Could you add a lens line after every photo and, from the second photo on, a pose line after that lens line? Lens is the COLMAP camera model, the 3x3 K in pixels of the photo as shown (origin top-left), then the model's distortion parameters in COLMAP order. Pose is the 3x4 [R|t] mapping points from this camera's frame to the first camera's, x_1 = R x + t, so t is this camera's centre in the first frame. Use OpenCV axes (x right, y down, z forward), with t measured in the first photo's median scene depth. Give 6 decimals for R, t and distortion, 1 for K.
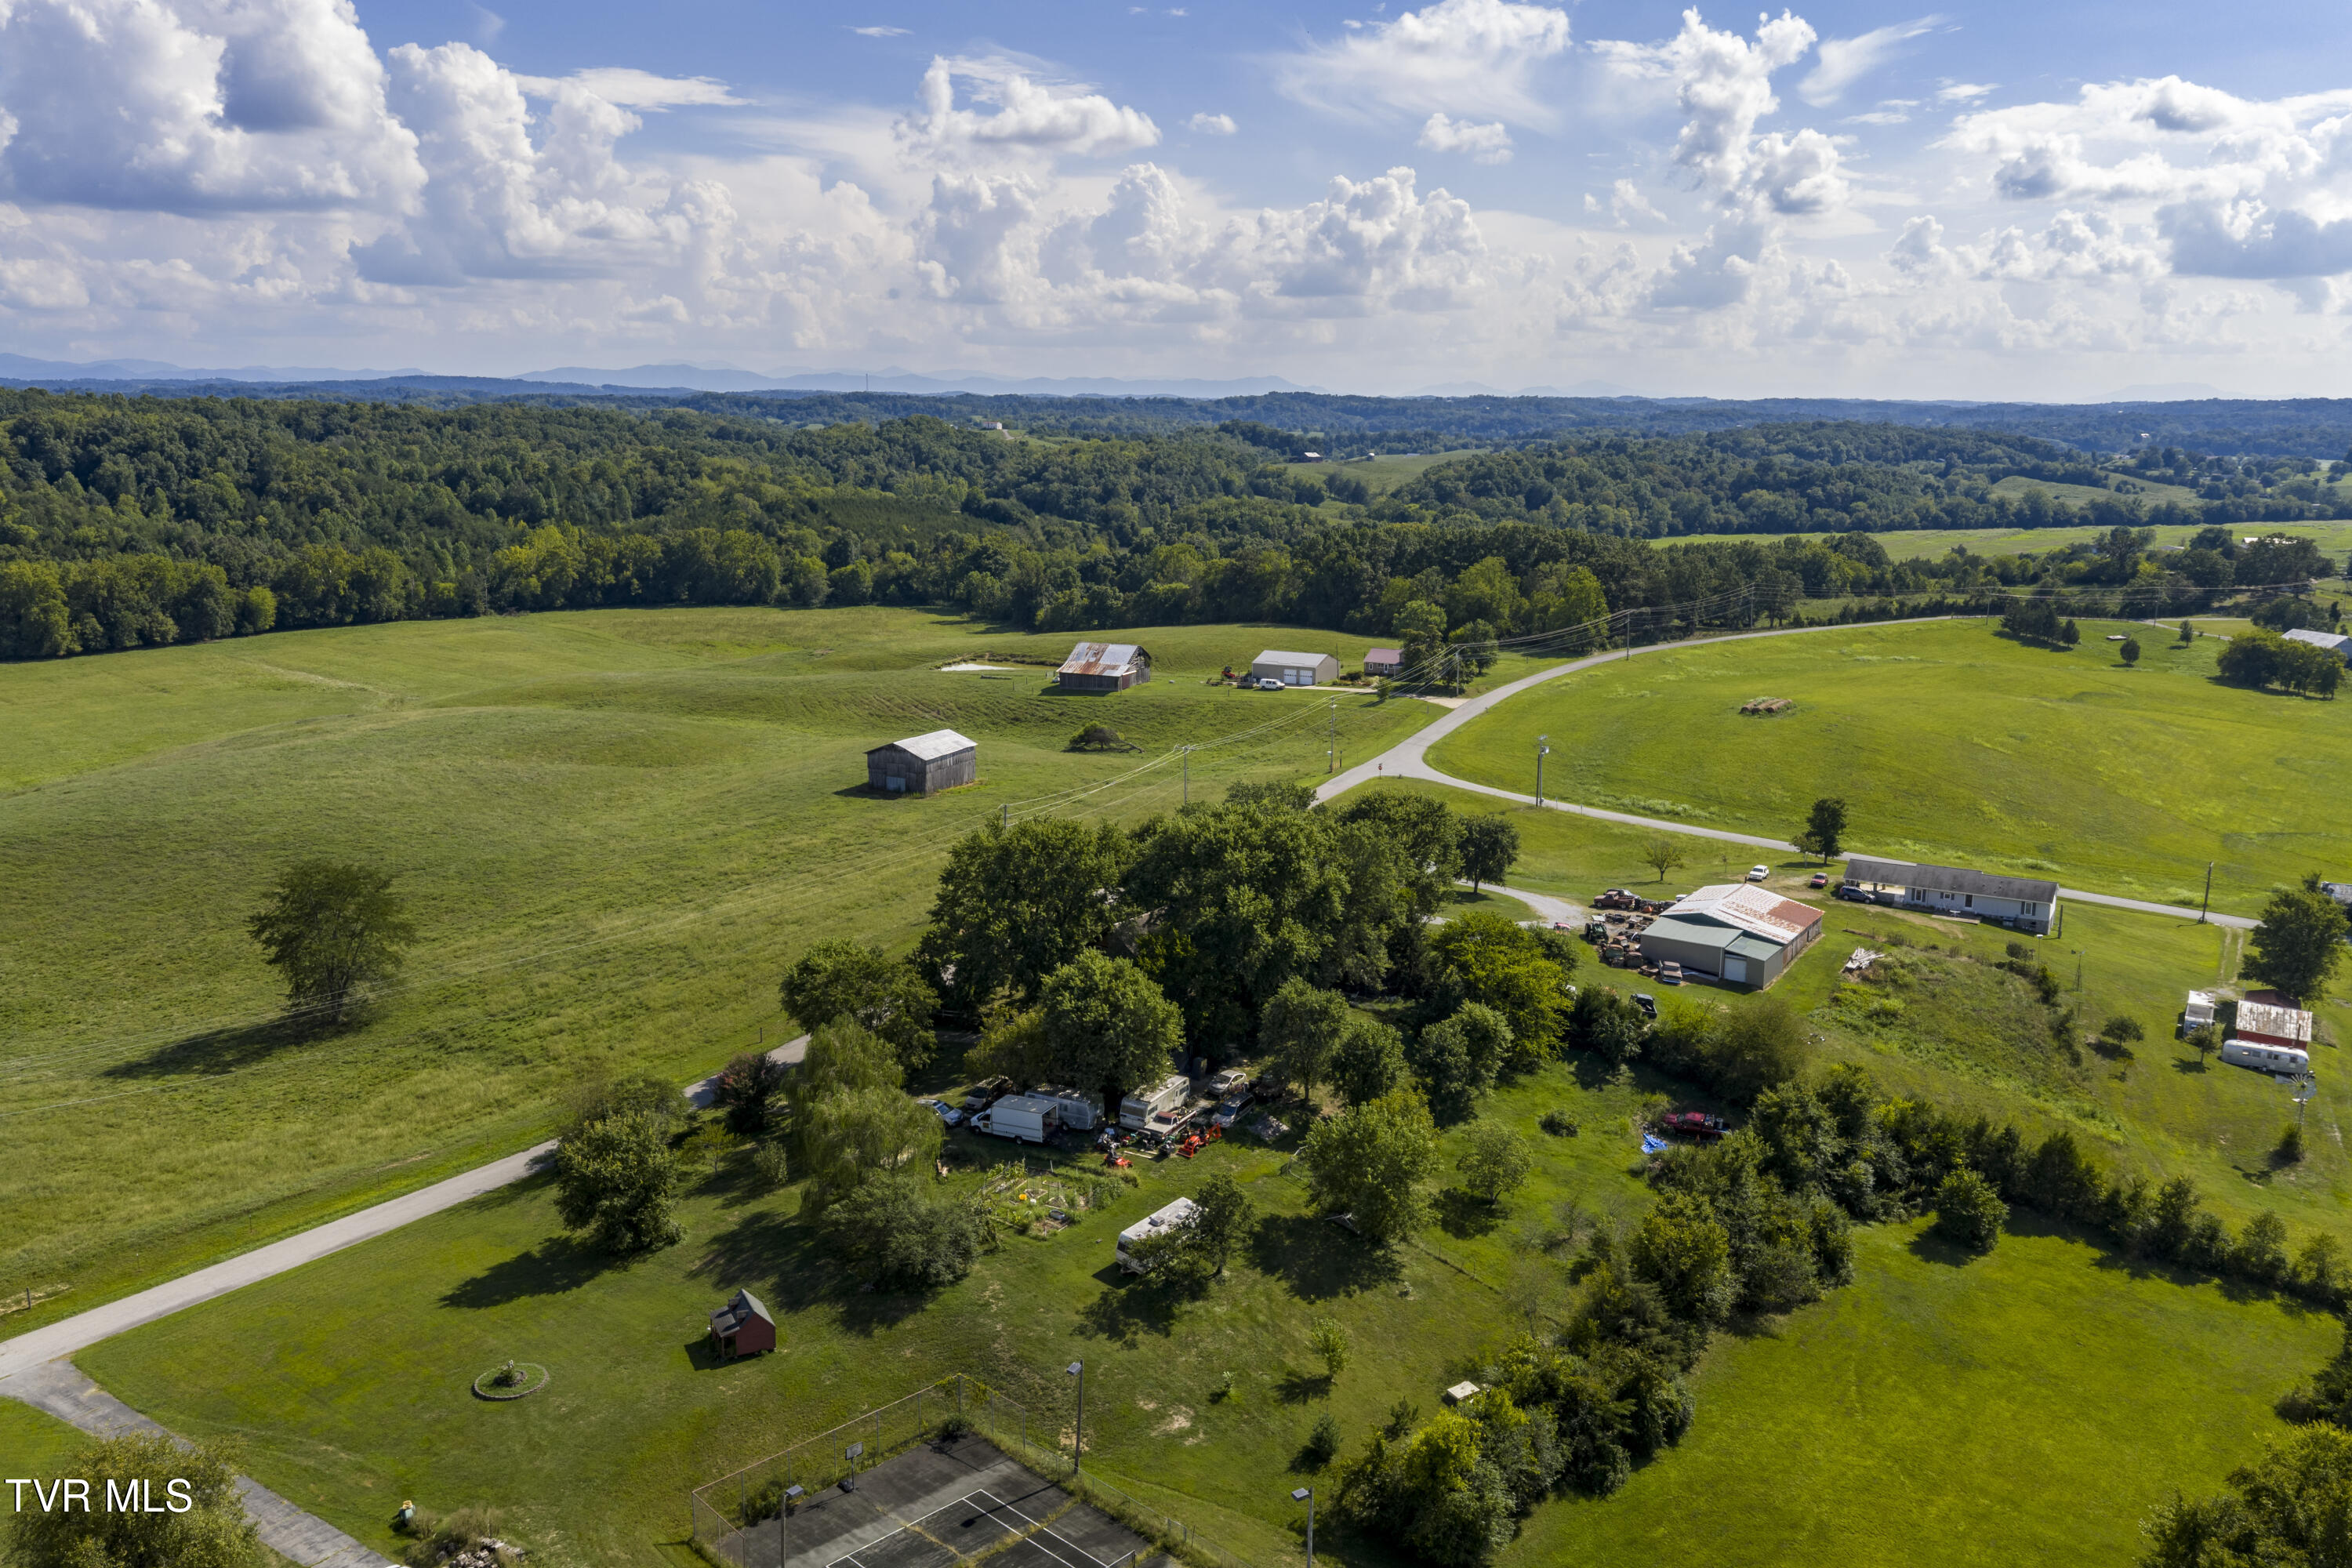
lens RADIAL K [[1942.9, 0, 1183.3], [0, 1942.9, 791.2], [0, 0, 1]] dist [0.008681, -0.014693]
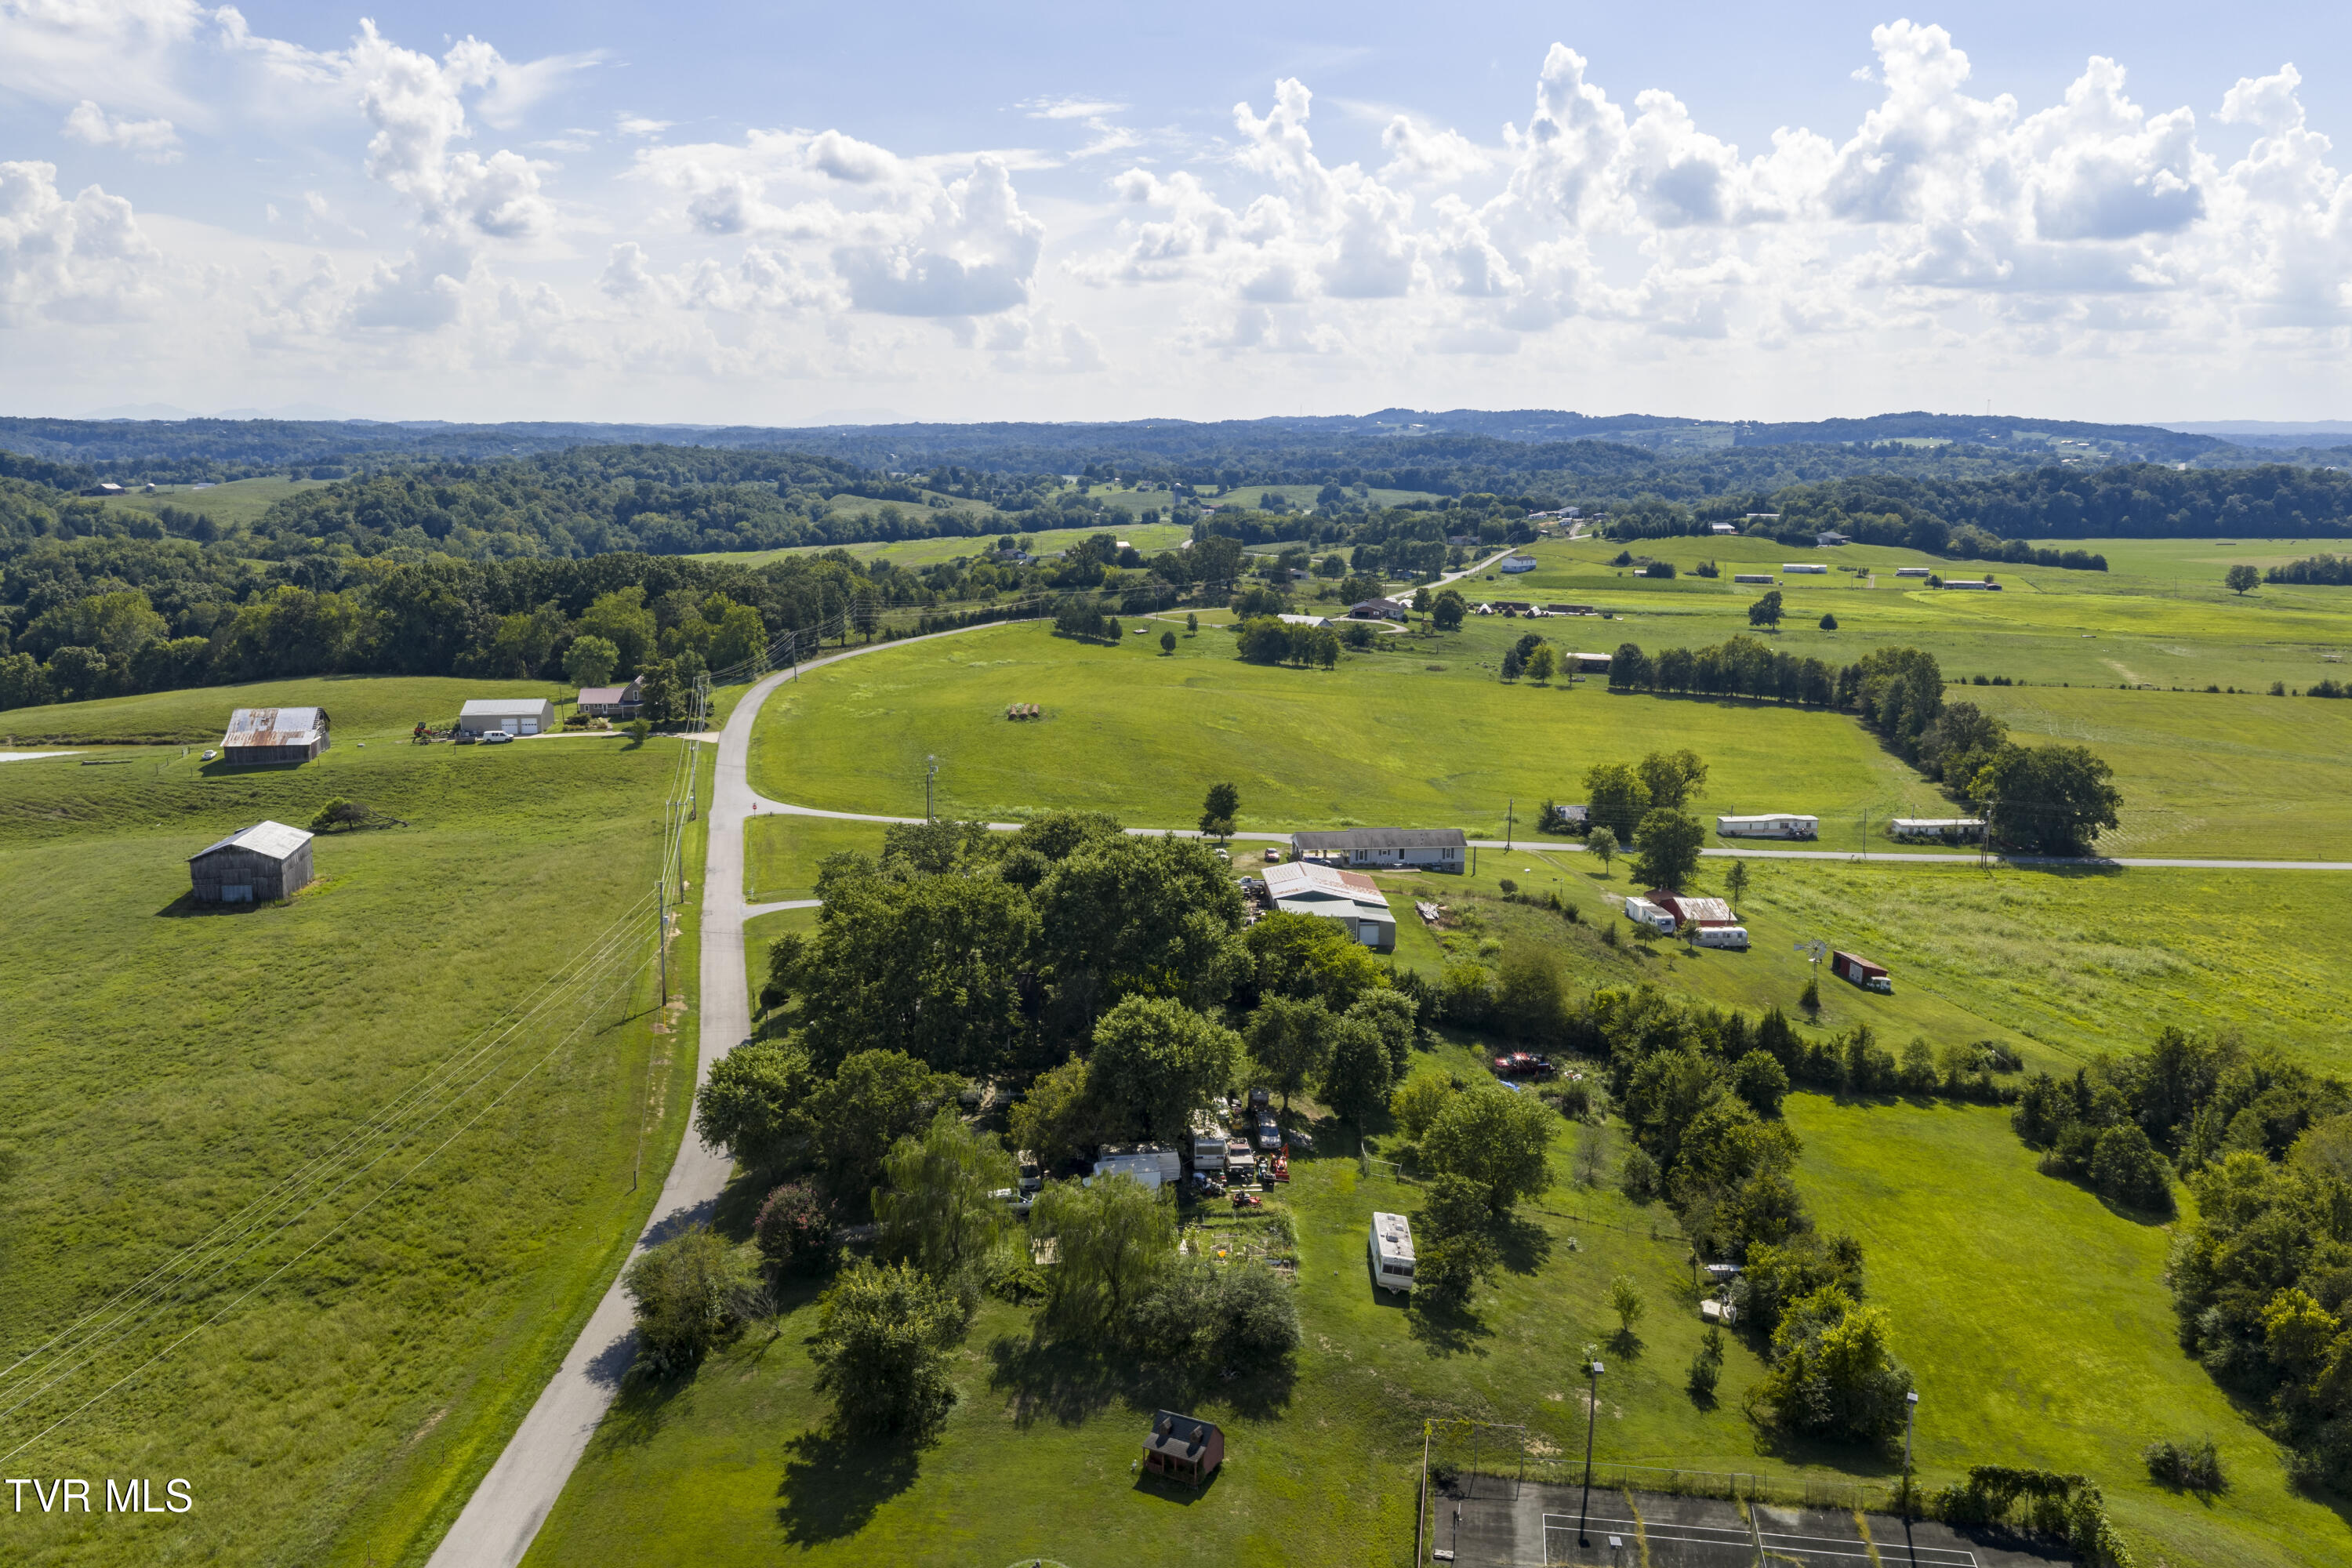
lens RADIAL K [[1942.9, 0, 1193.2], [0, 1942.9, 782.5], [0, 0, 1]] dist [0.008681, -0.014693]
pose [[0.810529, -0.107639, 0.575722, -0.159110], [0.116672, 0.992940, 0.021388, -0.011348], [-0.573960, 0.049835, 0.817366, 0.054420]]
